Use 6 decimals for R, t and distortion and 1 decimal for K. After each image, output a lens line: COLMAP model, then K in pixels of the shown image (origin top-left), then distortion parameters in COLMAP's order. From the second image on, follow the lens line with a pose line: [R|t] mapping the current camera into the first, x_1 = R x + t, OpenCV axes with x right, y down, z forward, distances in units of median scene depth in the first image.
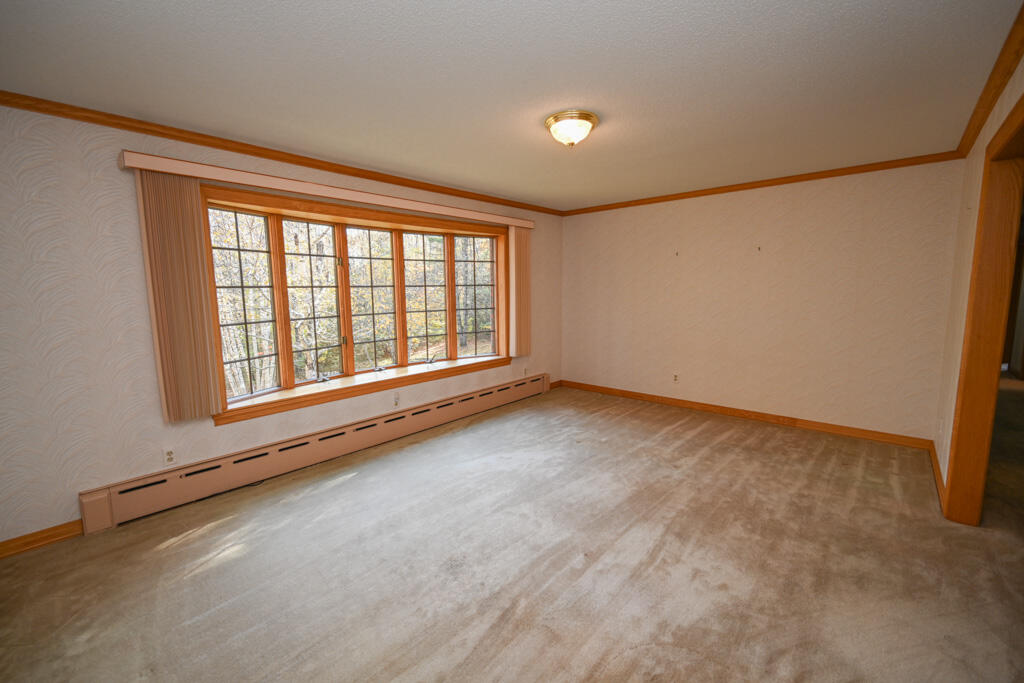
lens RADIAL K [[443.3, 0, 513.3], [0, 443.3, 345.8], [0, 0, 1]] dist [0.002479, 0.000155]
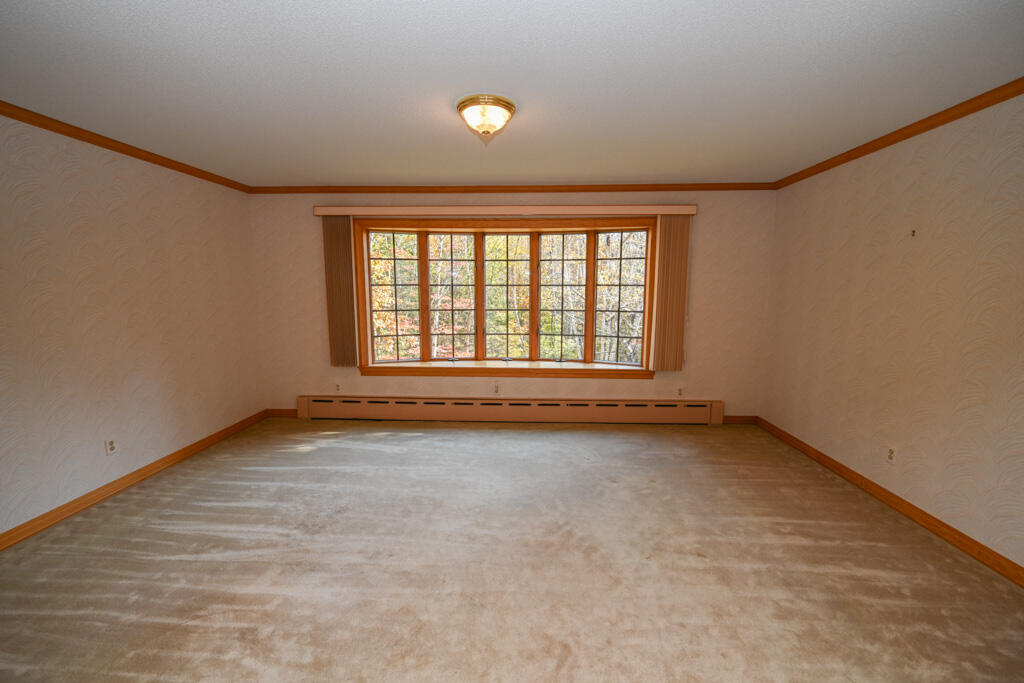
lens RADIAL K [[443.3, 0, 511.7], [0, 443.3, 336.5], [0, 0, 1]] dist [0.002479, 0.000155]
pose [[0.607490, 0.093344, -0.788824, 0.655004], [-0.115269, 0.992919, 0.028725, -0.041925], [0.785920, 0.073477, 0.613948, 0.362636]]
